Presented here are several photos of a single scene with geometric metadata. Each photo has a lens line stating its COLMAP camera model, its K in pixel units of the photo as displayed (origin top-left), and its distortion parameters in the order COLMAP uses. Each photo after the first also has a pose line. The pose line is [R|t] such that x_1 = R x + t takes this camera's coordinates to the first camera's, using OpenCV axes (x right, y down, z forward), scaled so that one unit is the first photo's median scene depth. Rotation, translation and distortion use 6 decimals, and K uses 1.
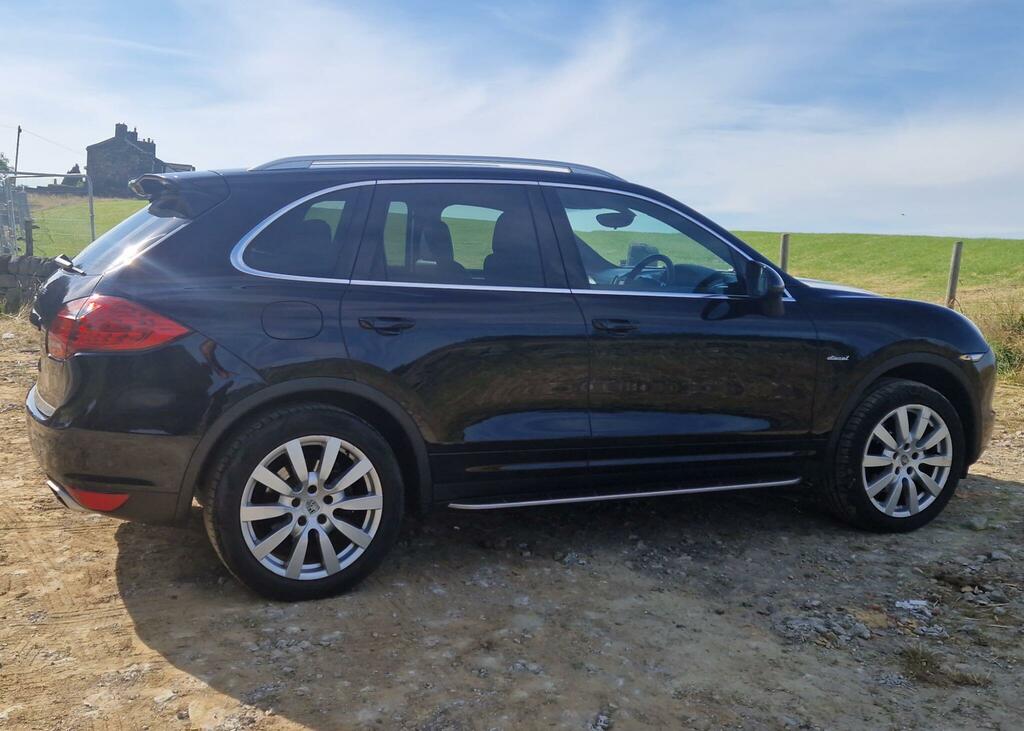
lens RADIAL K [[991.3, 0, 464.5], [0, 991.3, 362.8], [0, 0, 1]] dist [0.124999, -0.143396]
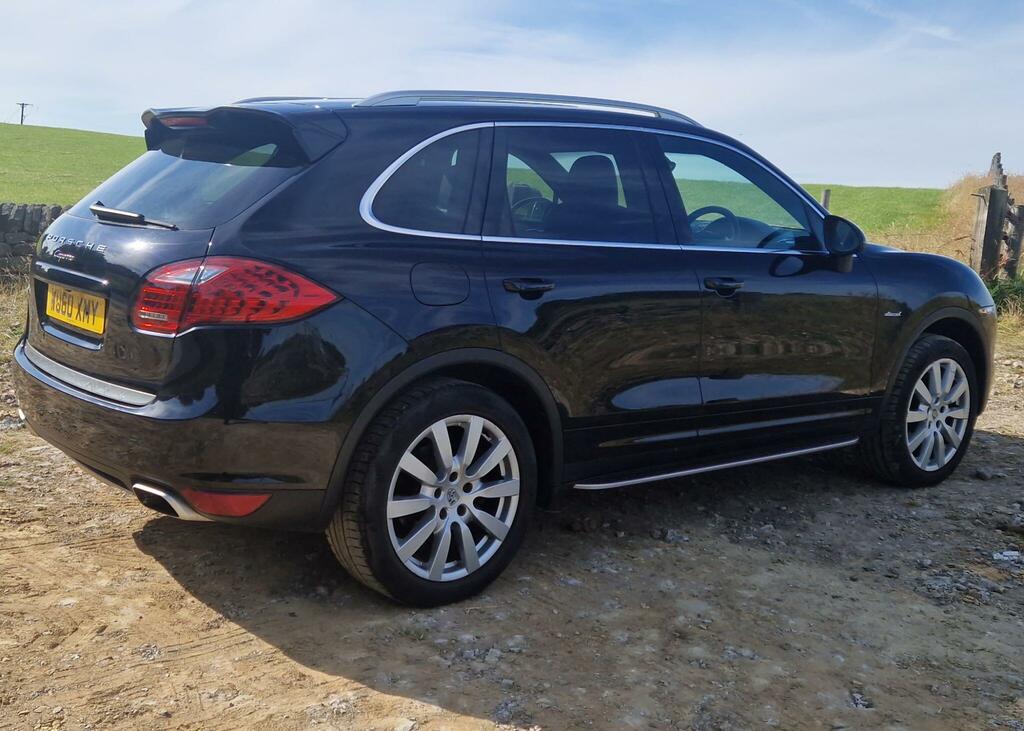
lens RADIAL K [[1142.1, 0, 518.2], [0, 1142.1, 338.7], [0, 0, 1]] dist [0.138070, -0.190526]
pose [[0.955262, -0.022120, 0.294933, -0.348655], [0.015696, 0.999586, 0.024131, -0.015248], [-0.295344, -0.018422, 0.955213, 0.025940]]
